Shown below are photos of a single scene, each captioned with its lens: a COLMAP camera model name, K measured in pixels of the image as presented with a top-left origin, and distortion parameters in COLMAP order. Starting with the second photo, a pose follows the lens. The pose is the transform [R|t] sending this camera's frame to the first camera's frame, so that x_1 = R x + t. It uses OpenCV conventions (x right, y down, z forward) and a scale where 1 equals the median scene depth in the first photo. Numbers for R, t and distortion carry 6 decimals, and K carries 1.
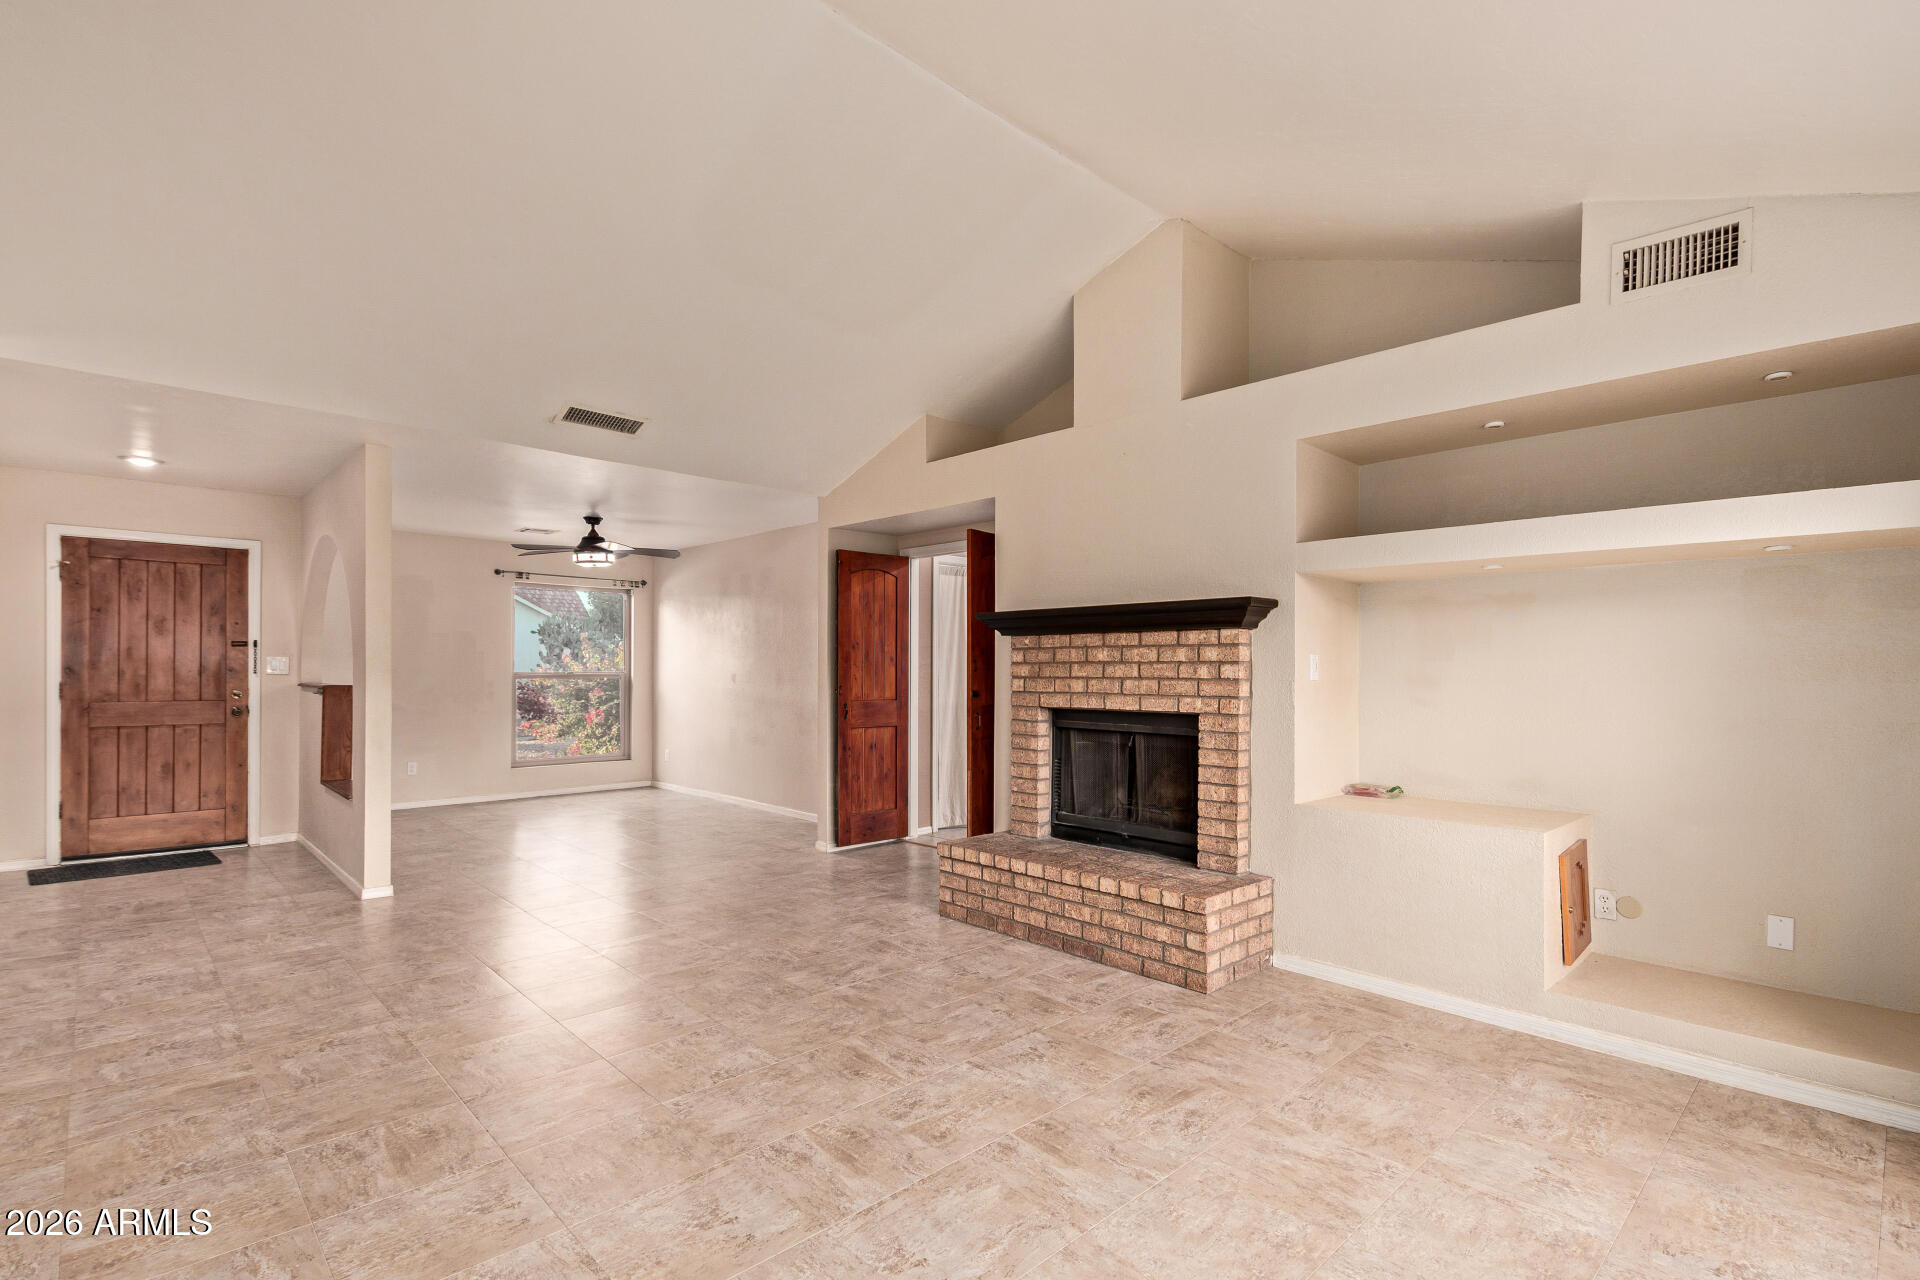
lens RADIAL K [[910.3, 0, 969.0], [0, 910.3, 648.4], [0, 0, 1]] dist [0.003507, -0.000353]
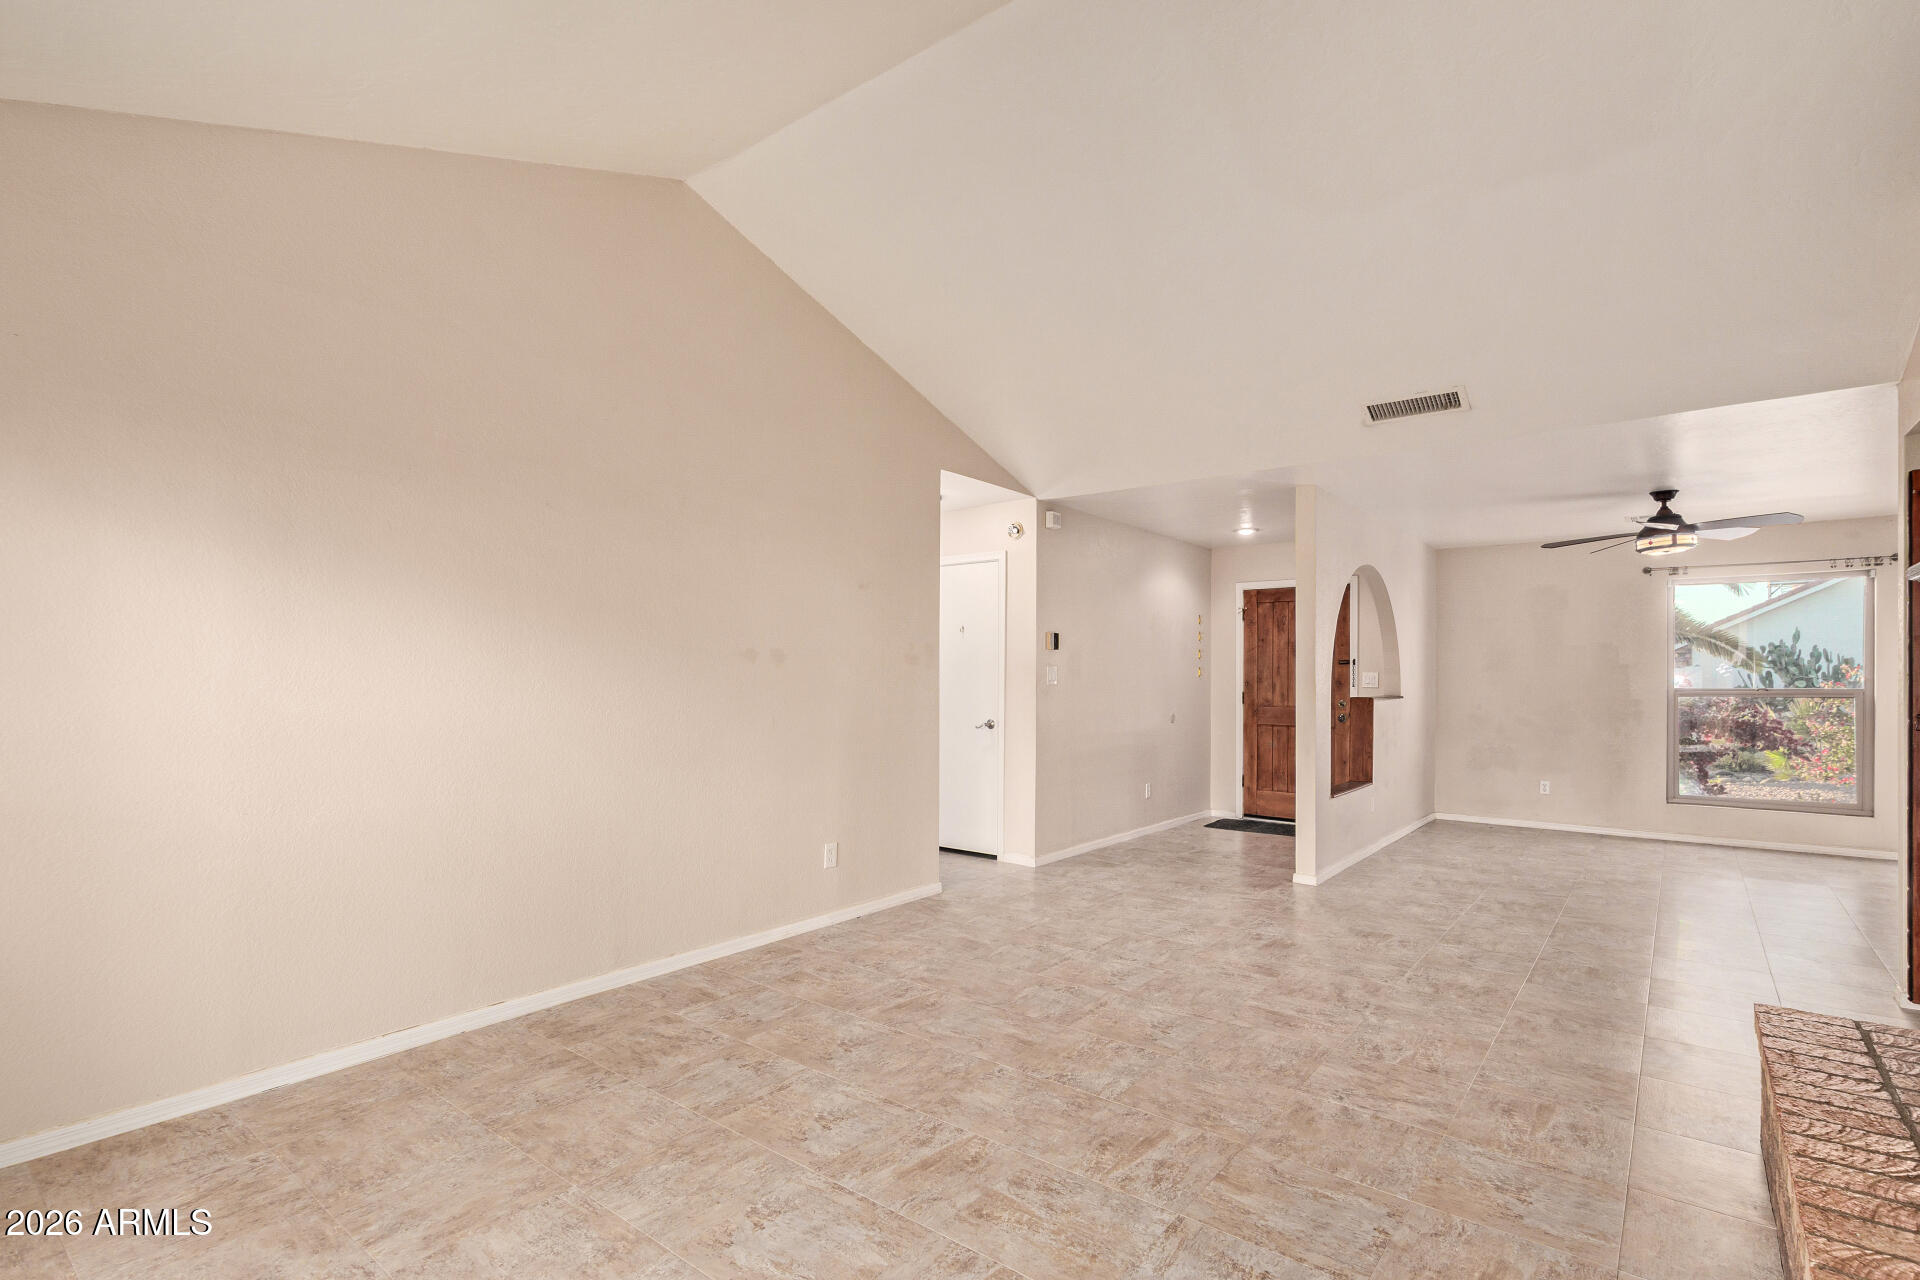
lens RADIAL K [[910.3, 0, 969.0], [0, 910.3, 648.4], [0, 0, 1]] dist [0.003507, -0.000353]
pose [[0.126218, -0.037363, -0.991299, 0.543381], [0.018456, 0.999206, -0.035311, 0.016440], [0.991831, -0.013839, 0.126807, 0.565712]]
